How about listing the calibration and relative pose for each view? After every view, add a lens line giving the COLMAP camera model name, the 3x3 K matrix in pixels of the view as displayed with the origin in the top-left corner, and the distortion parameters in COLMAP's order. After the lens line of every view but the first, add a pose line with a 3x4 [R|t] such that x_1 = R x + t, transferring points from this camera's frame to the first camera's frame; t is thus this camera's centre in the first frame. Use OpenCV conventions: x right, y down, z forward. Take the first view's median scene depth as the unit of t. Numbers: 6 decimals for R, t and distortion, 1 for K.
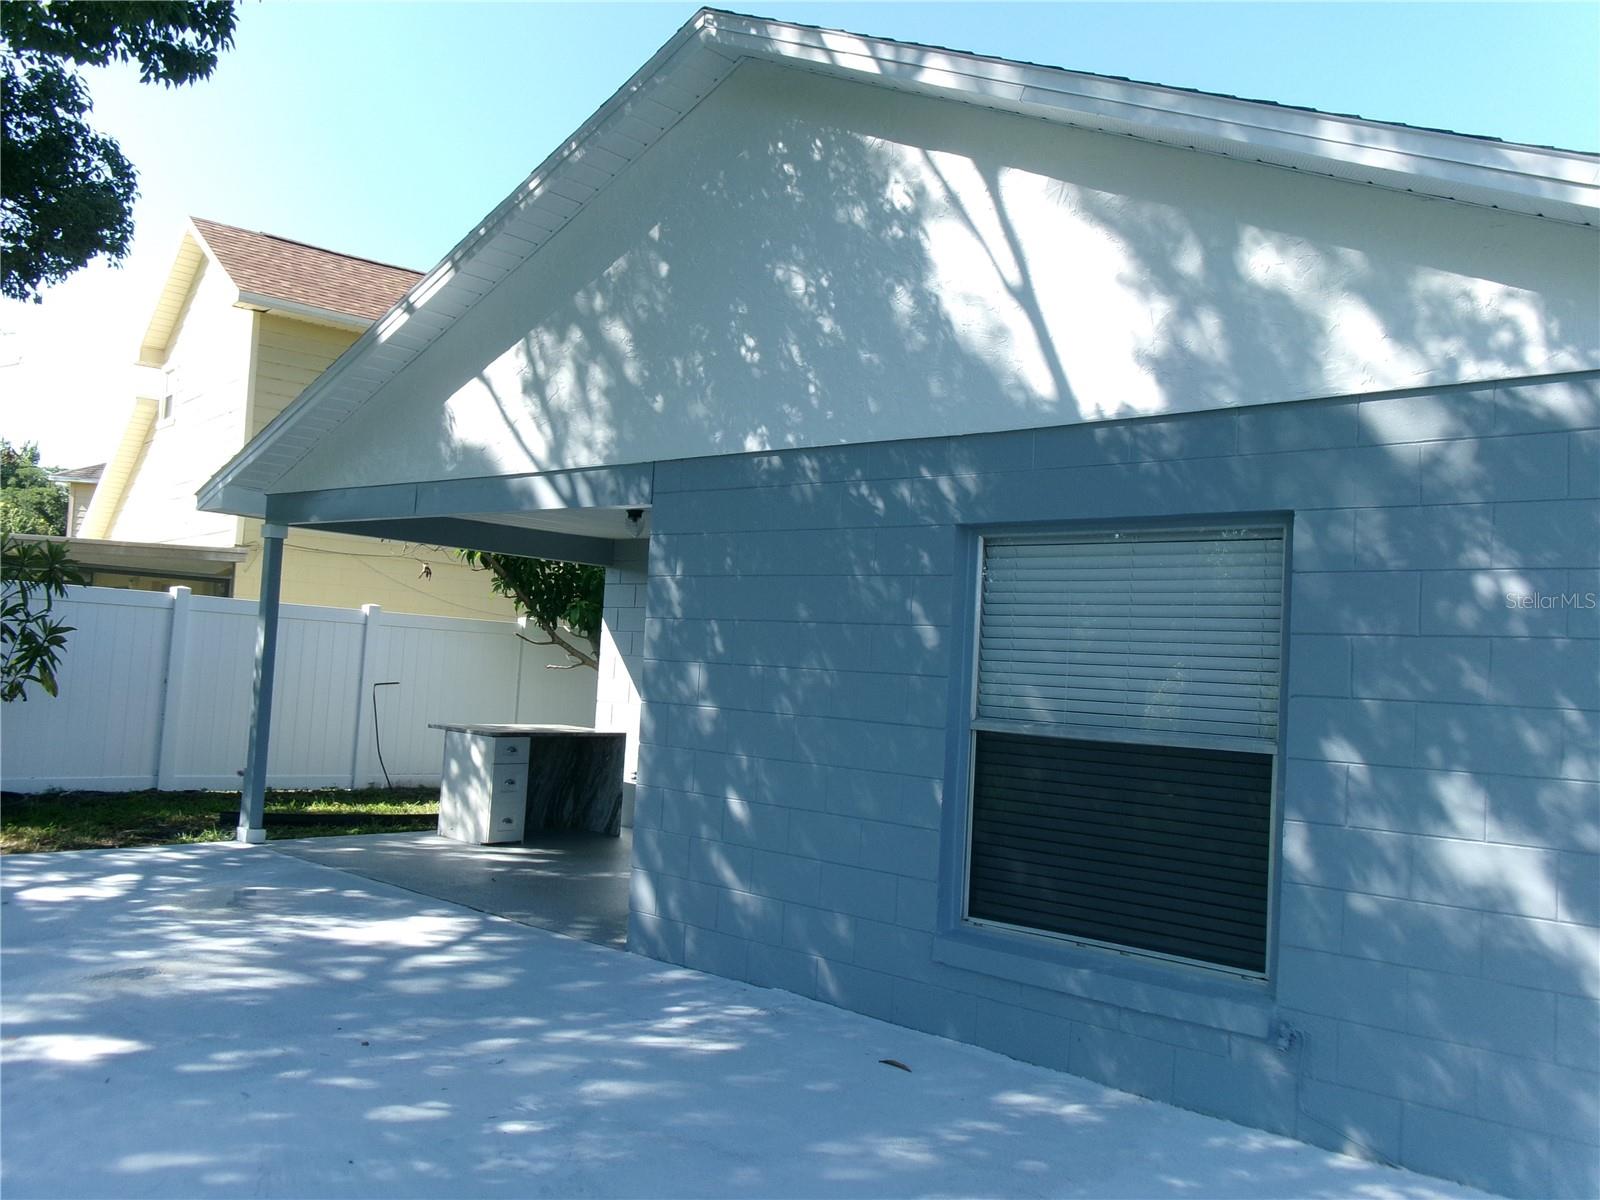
lens RADIAL K [[1394.3, 0, 803.3], [0, 1394.3, 592.3], [0, 0, 1]] dist [-0.010924, 0.104999]
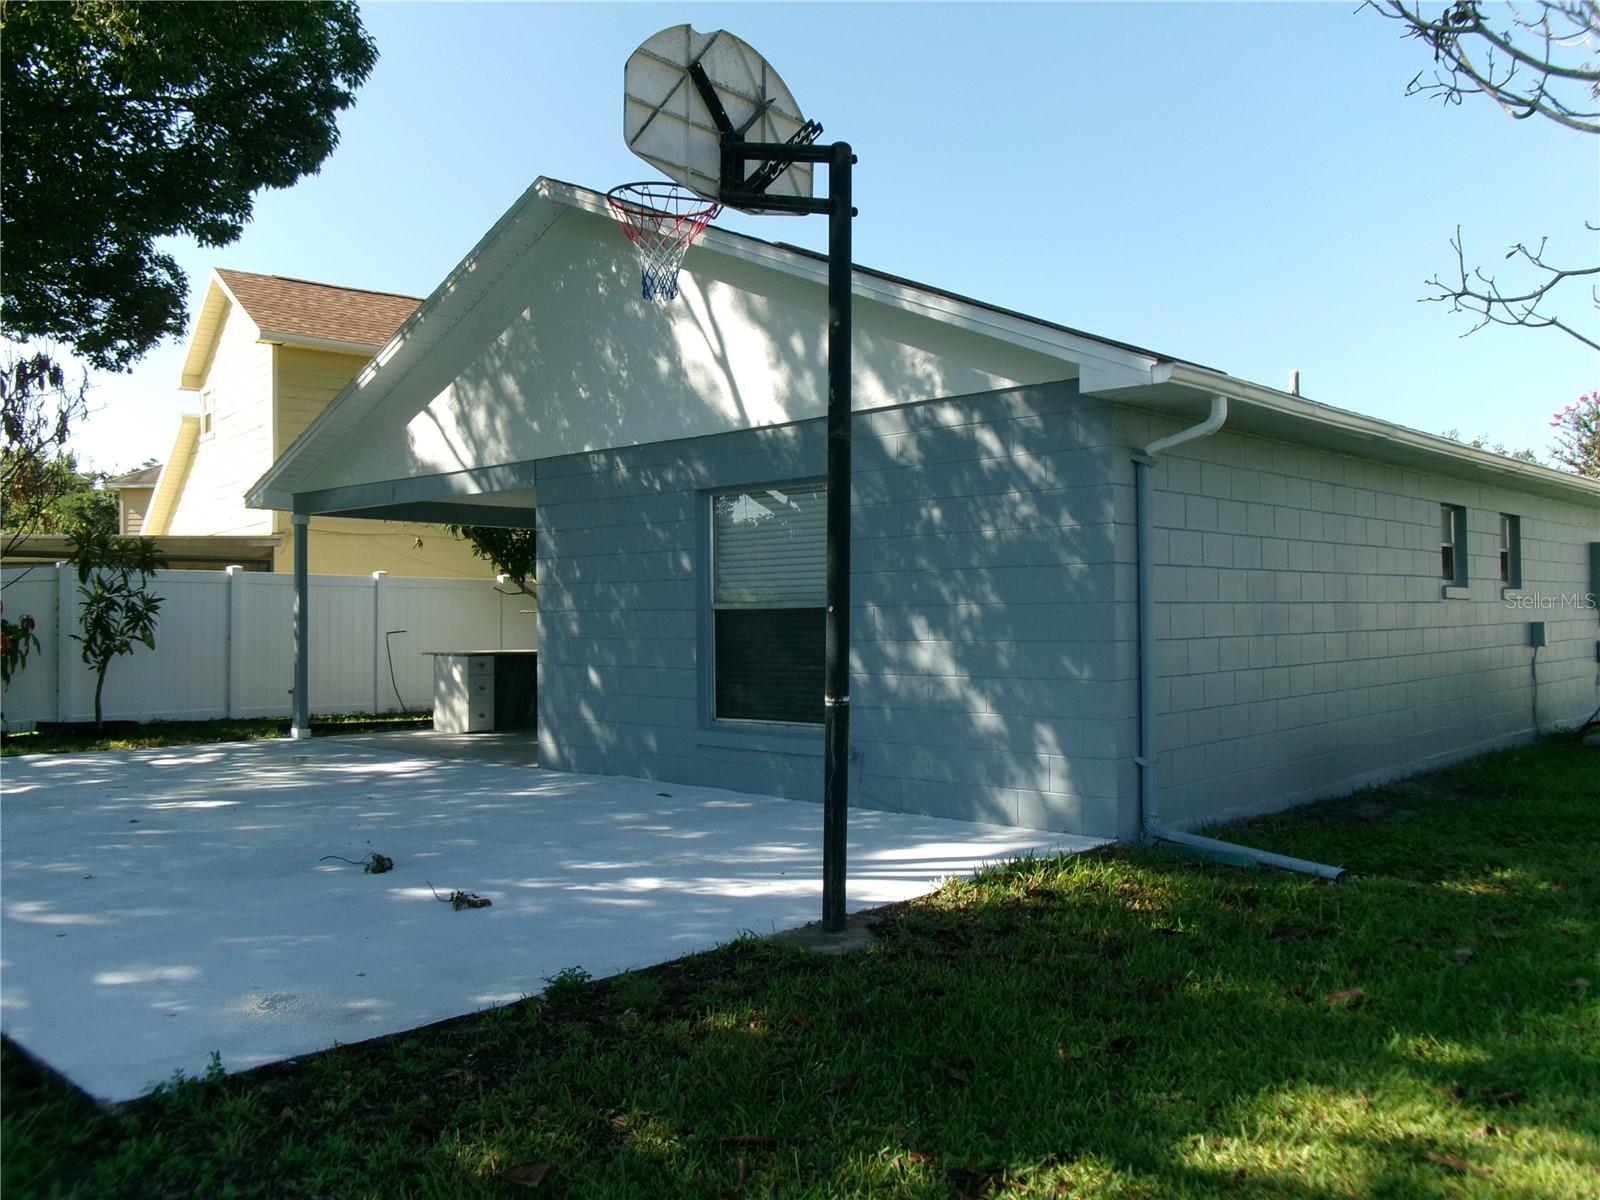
lens RADIAL K [[1316.6, 0, 803.9], [0, 1316.6, 603.0], [0, 0, 1]] dist [-0.001175, -0.009769]
pose [[0.998092, -0.061588, -0.004295, 0.122040], [0.061716, 0.997169, 0.042952, 0.013524], [0.001637, -0.043135, 0.999068, -0.312281]]
